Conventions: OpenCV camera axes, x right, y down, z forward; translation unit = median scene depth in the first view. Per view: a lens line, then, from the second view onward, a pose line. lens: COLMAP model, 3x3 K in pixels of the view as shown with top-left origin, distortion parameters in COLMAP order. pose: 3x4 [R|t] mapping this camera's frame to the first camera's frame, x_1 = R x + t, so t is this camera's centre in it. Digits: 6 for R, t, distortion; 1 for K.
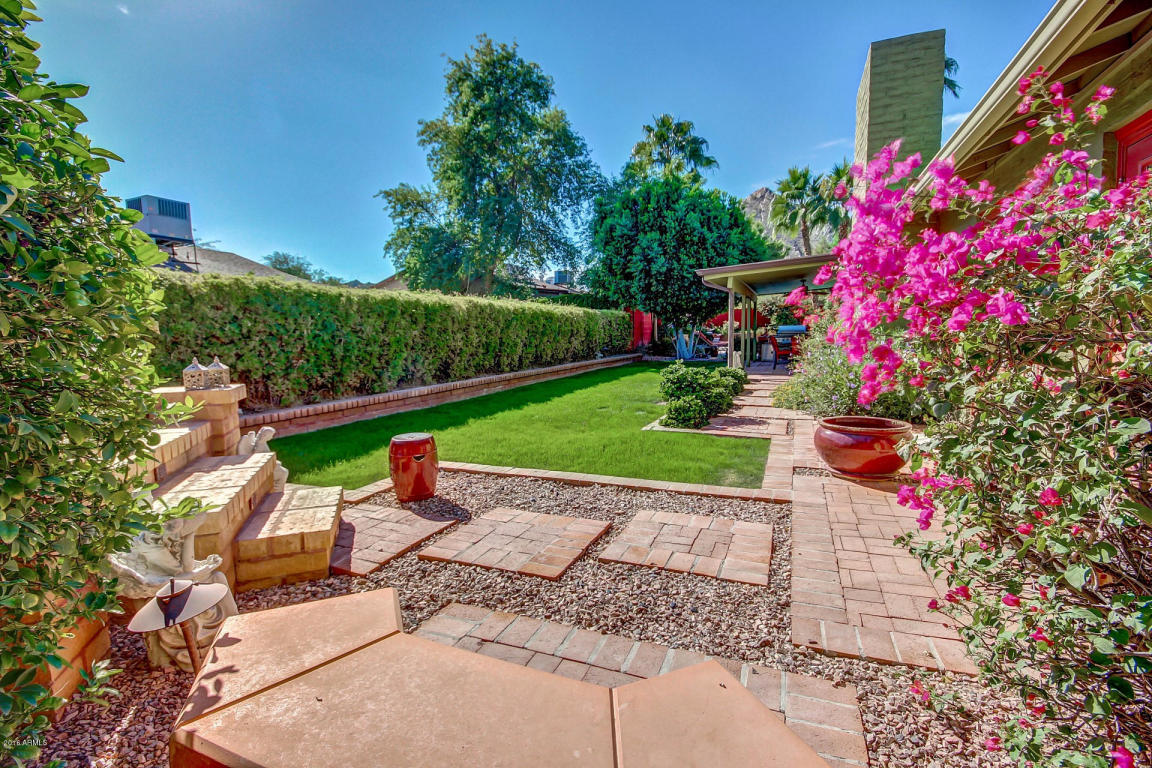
lens RADIAL K [[541.3, 0, 576.0], [0, 541.3, 384.0], [0, 0, 1]] dist [-0.020333, 0.000206]
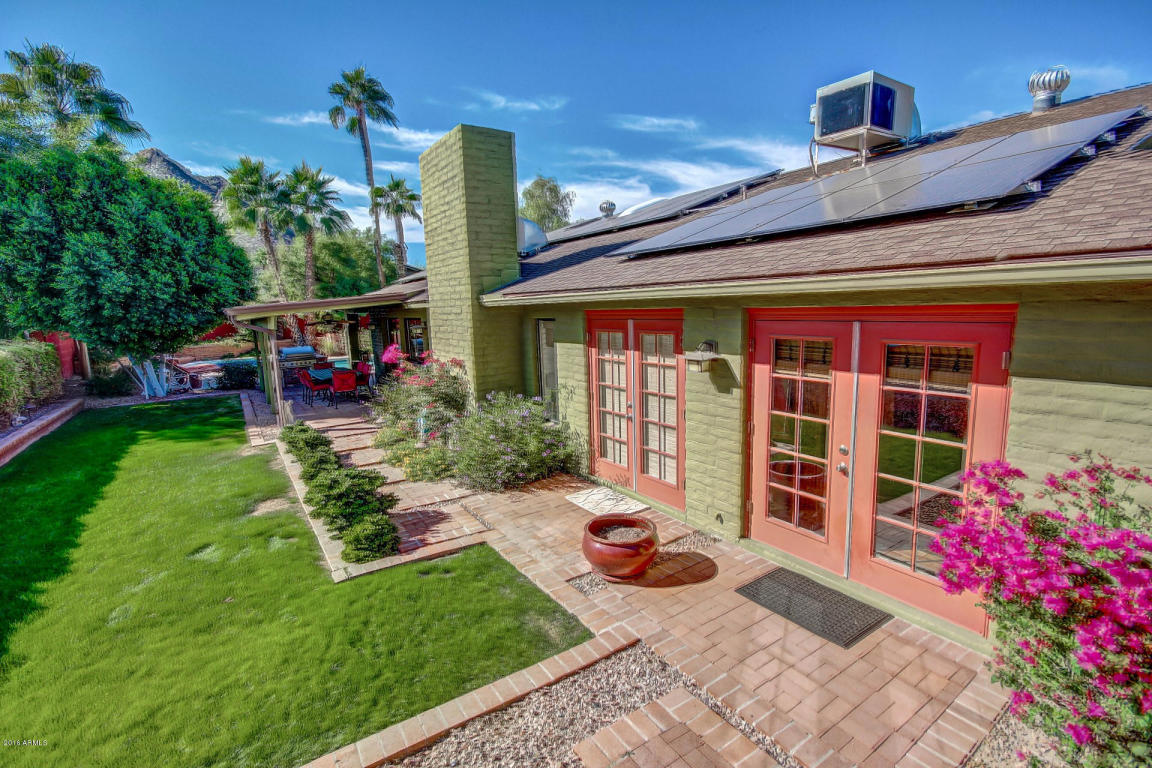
lens RADIAL K [[533.6, 0, 571.8], [0, 533.6, 384.0], [0, 0, 1]] dist [0.019050, -0.015151]
pose [[0.568892, -0.123685, 0.813059, -0.091088], [0.101805, 0.991613, 0.079615, -0.073598], [-0.816087, 0.037481, 0.576712, 0.089055]]
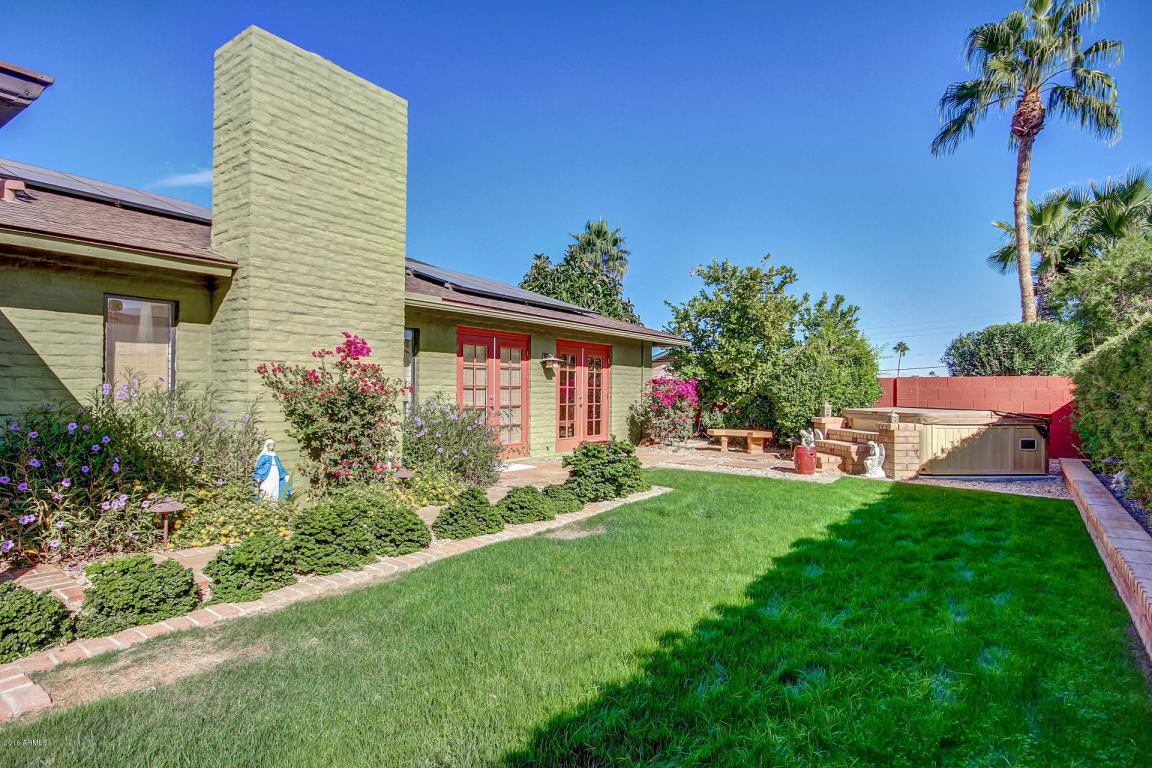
lens RADIAL K [[593.1, 0, 568.7], [0, 593.1, 384.6], [0, 0, 1]] dist [0.003532, -0.000541]
pose [[-0.967884, 0.024661, 0.250185, 0.007200], [0.043163, 0.996701, 0.068736, -0.074181], [-0.247664, 0.077327, -0.965755, 0.752629]]
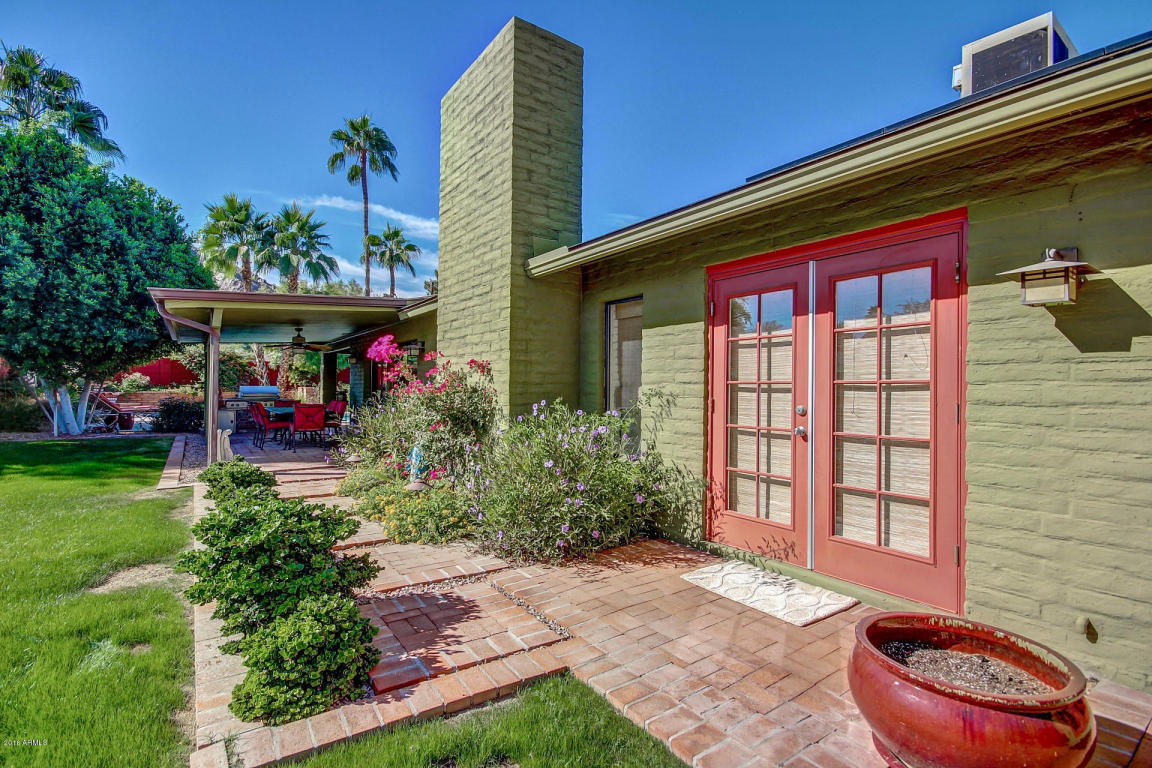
lens RADIAL K [[533.6, 0, 571.8], [0, 533.6, 384.0], [0, 0, 1]] dist [0.019050, -0.015151]
pose [[0.538994, 0.032396, 0.841686, -0.002804], [0.057844, 0.995477, -0.075357, -0.028908], [-0.840321, 0.089304, 0.534683, 0.223247]]
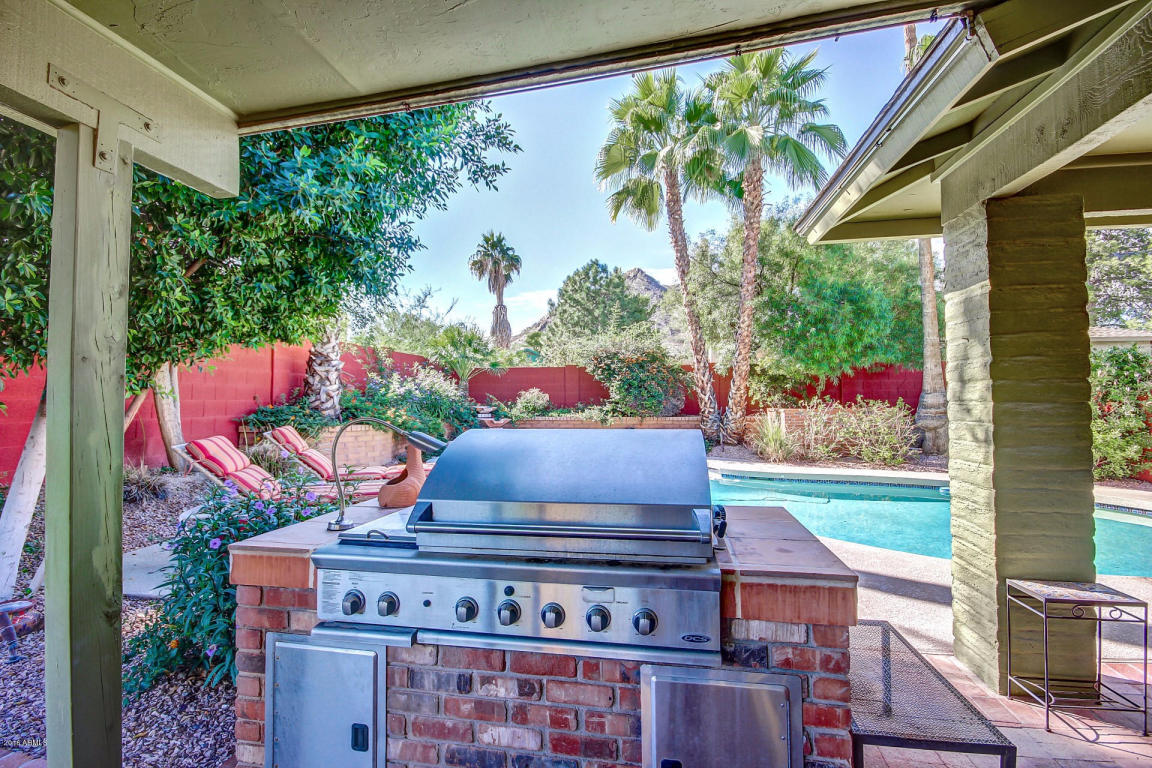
lens RADIAL K [[533.6, 0, 571.8], [0, 533.6, 384.0], [0, 0, 1]] dist [0.019050, -0.015151]
pose [[0.978539, 0.025302, 0.204502, 0.386849], [0.001694, 0.991411, -0.130770, -0.106687], [-0.206054, 0.128310, 0.970092, 0.927620]]
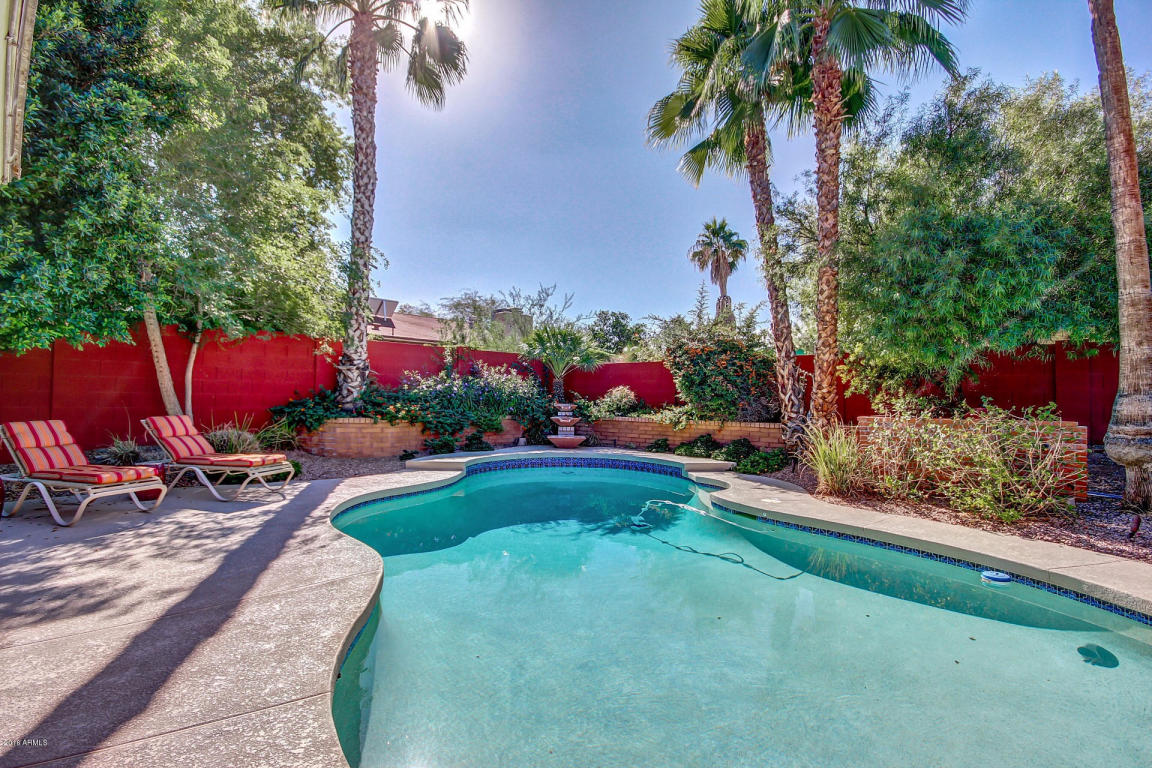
lens RADIAL K [[533.6, 0, 571.8], [0, 533.6, 384.0], [0, 0, 1]] dist [0.019050, -0.015151]
pose [[0.931986, 0.024424, -0.361671, 0.697726], [-0.067903, 0.991829, -0.107999, -0.123602], [0.356078, 0.125212, 0.926029, 1.013909]]
